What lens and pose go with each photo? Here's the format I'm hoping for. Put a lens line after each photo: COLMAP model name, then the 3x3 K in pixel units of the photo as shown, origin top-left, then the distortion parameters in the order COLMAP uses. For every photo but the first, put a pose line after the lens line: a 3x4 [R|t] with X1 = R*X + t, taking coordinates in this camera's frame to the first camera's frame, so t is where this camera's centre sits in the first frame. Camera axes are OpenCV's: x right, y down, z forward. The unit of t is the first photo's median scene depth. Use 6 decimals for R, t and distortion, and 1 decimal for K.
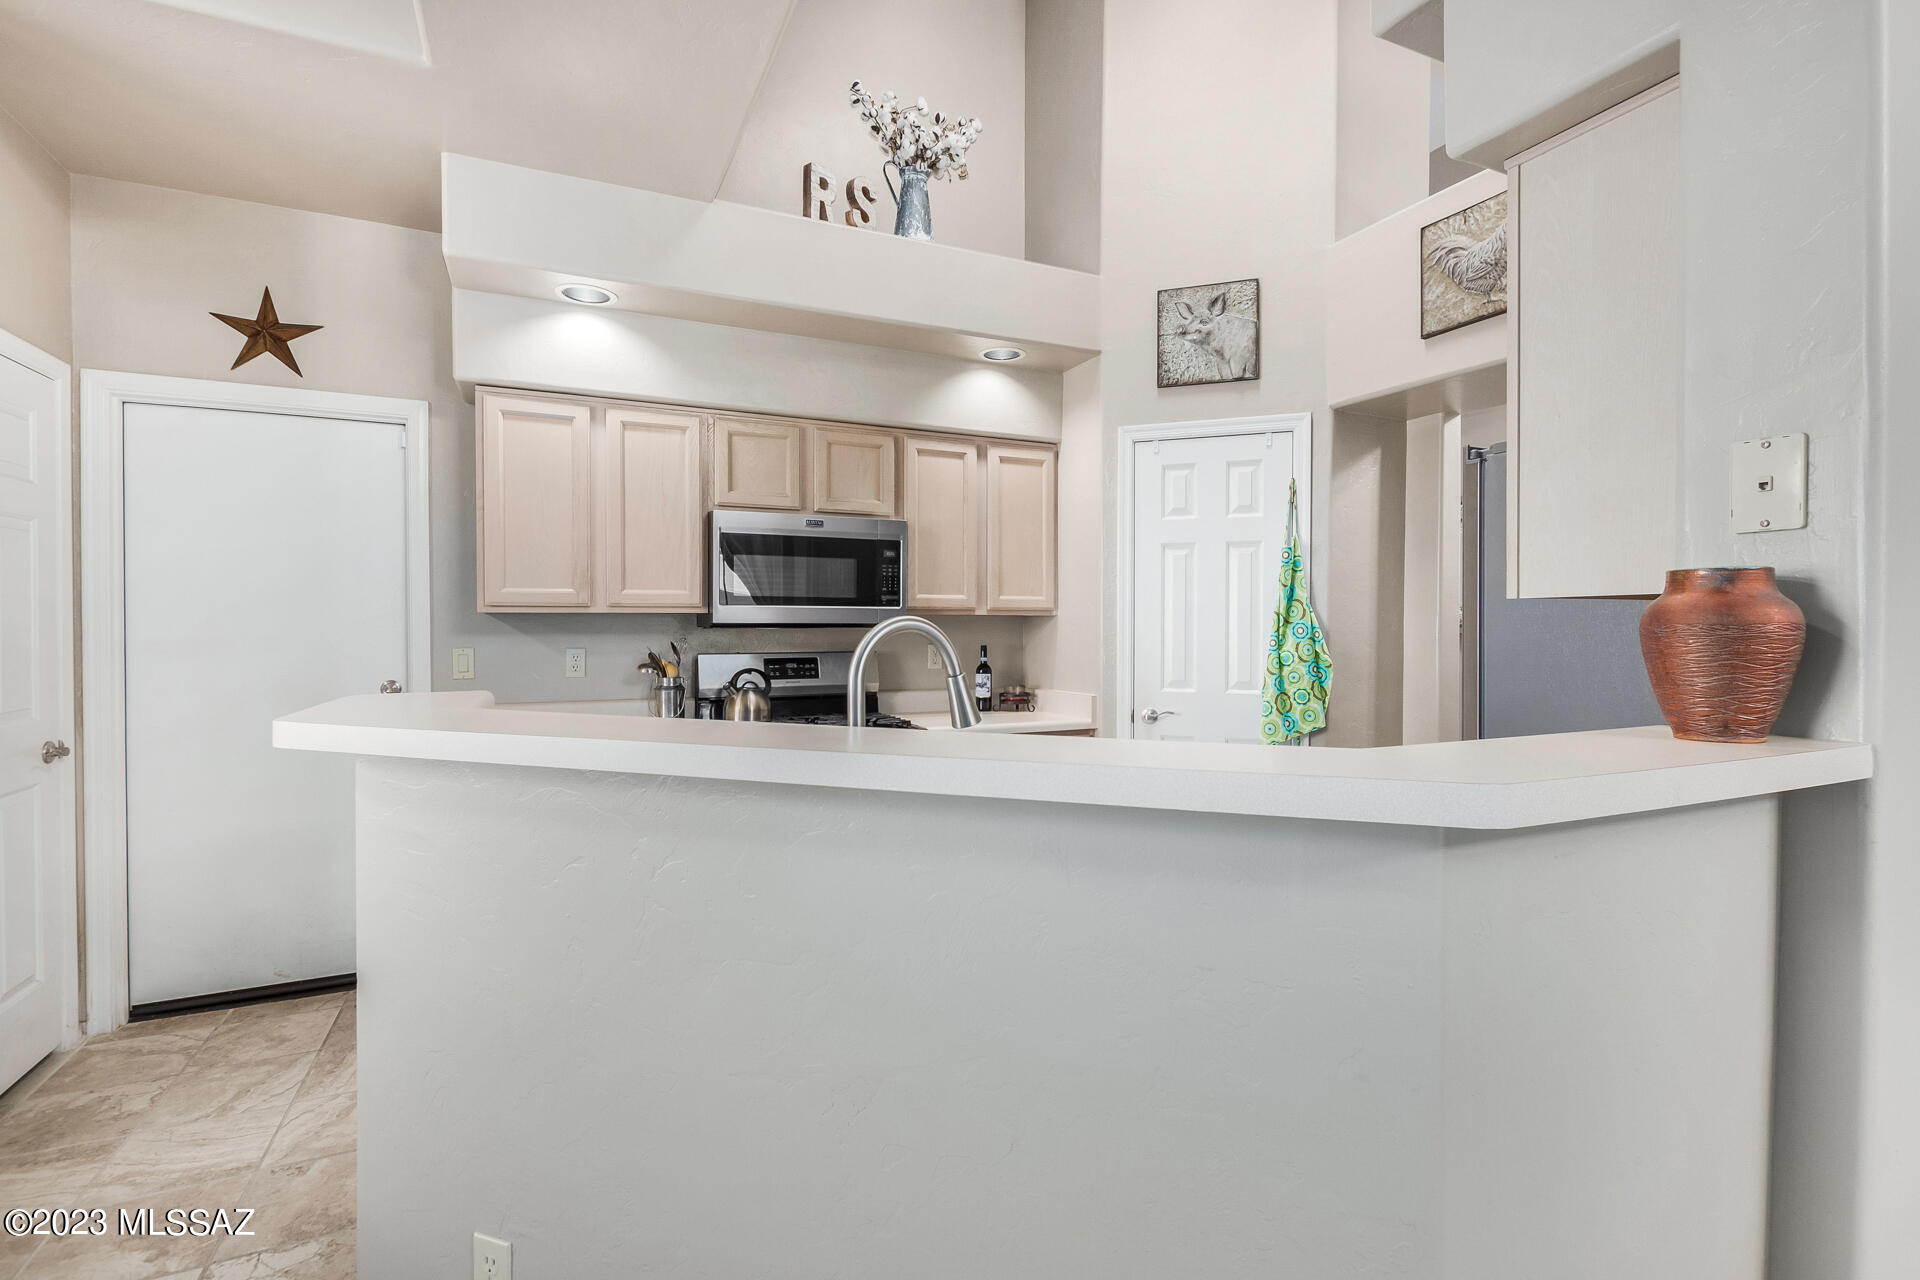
lens RADIAL K [[881.8, 0, 956.0], [0, 881.8, 645.5], [0, 0, 1]] dist [0.001701, -0.003301]
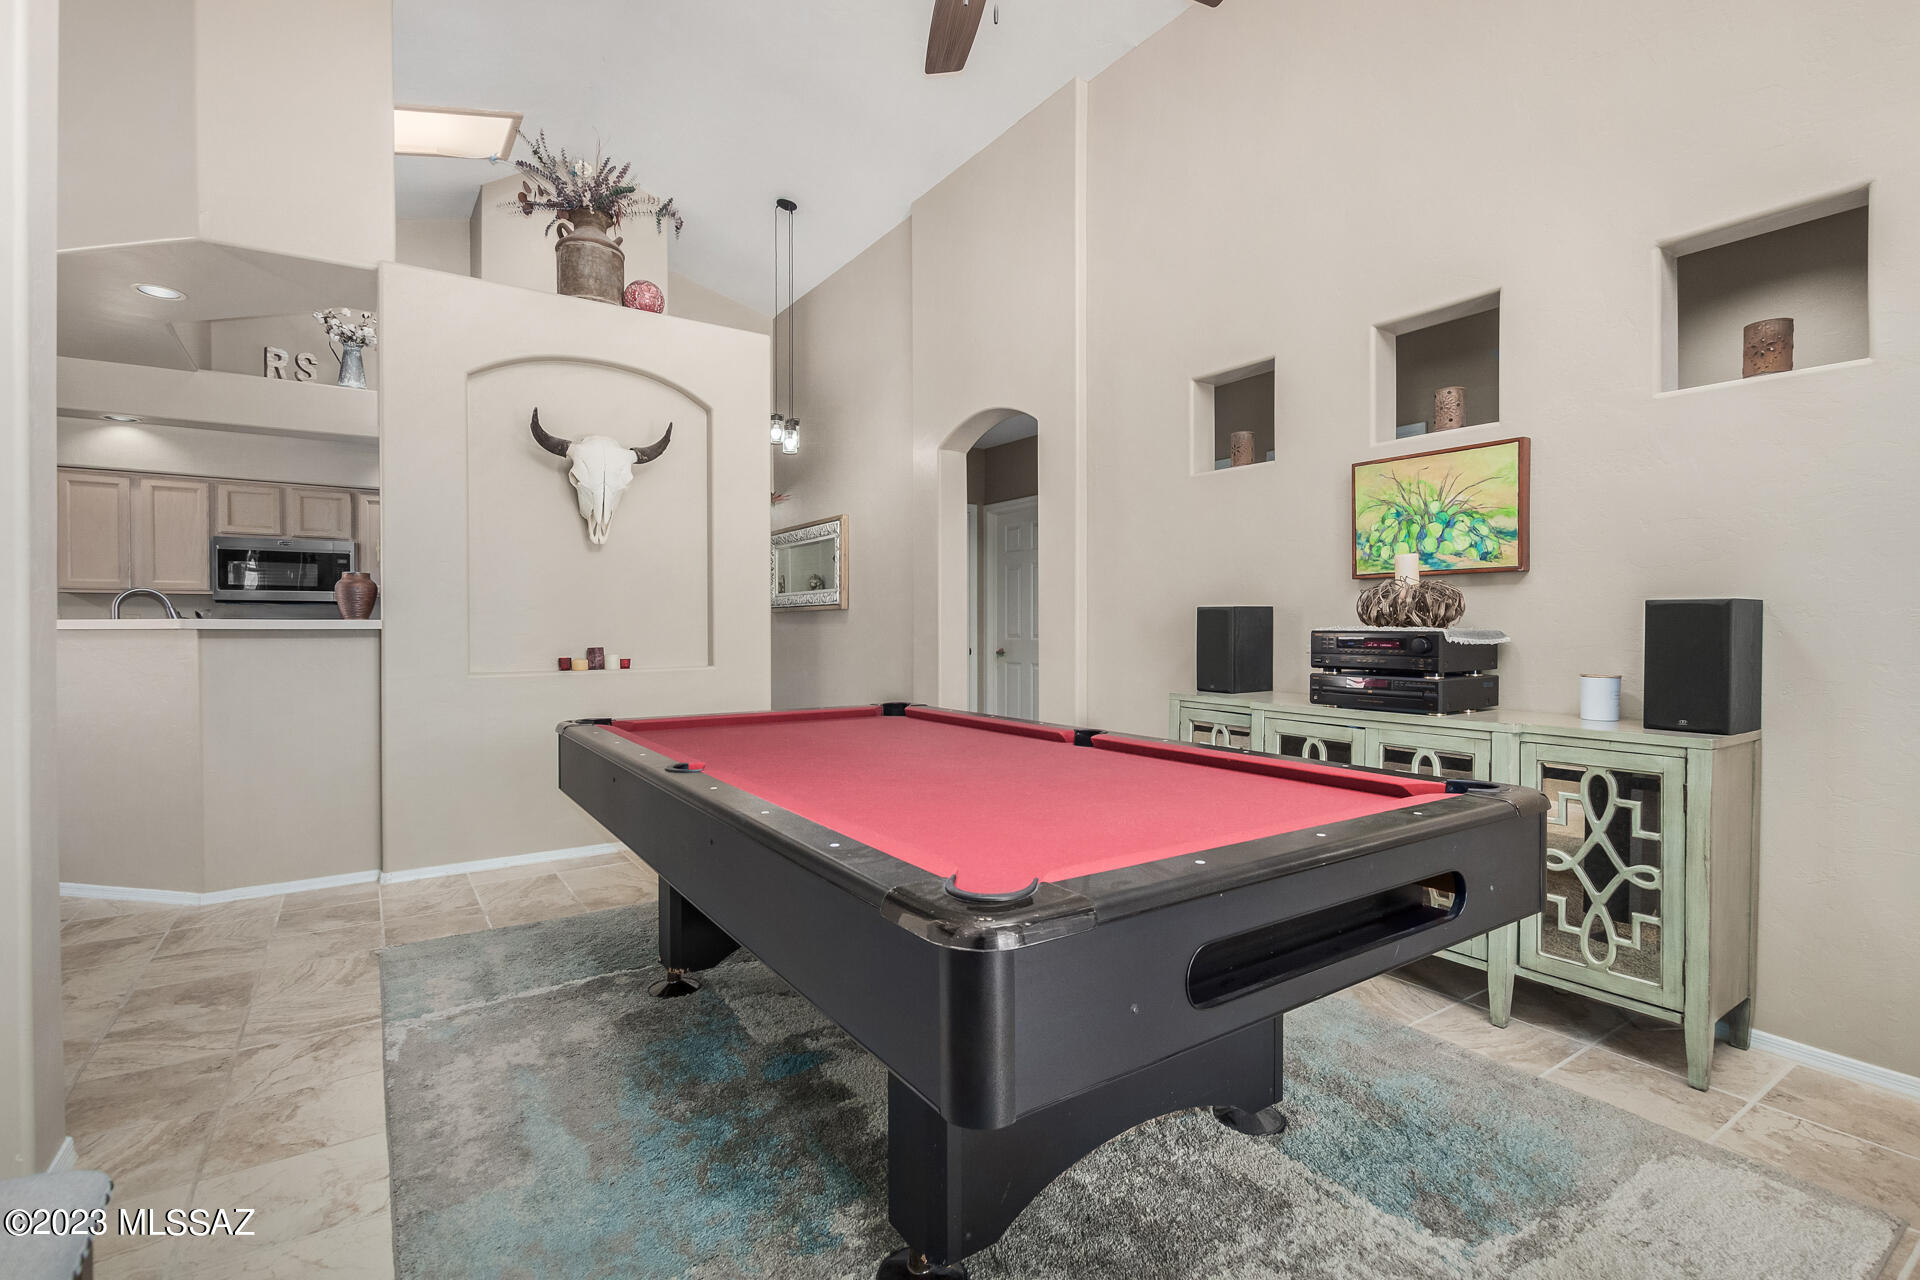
lens RADIAL K [[881.8, 0, 962.7], [0, 881.8, 647.1], [0, 0, 1]] dist [0.001701, -0.003301]
pose [[0.987843, 0.002061, 0.155440, 0.885228], [-0.004007, 0.999917, 0.012207, 0.040074], [-0.155402, -0.012682, 0.987770, -0.935349]]
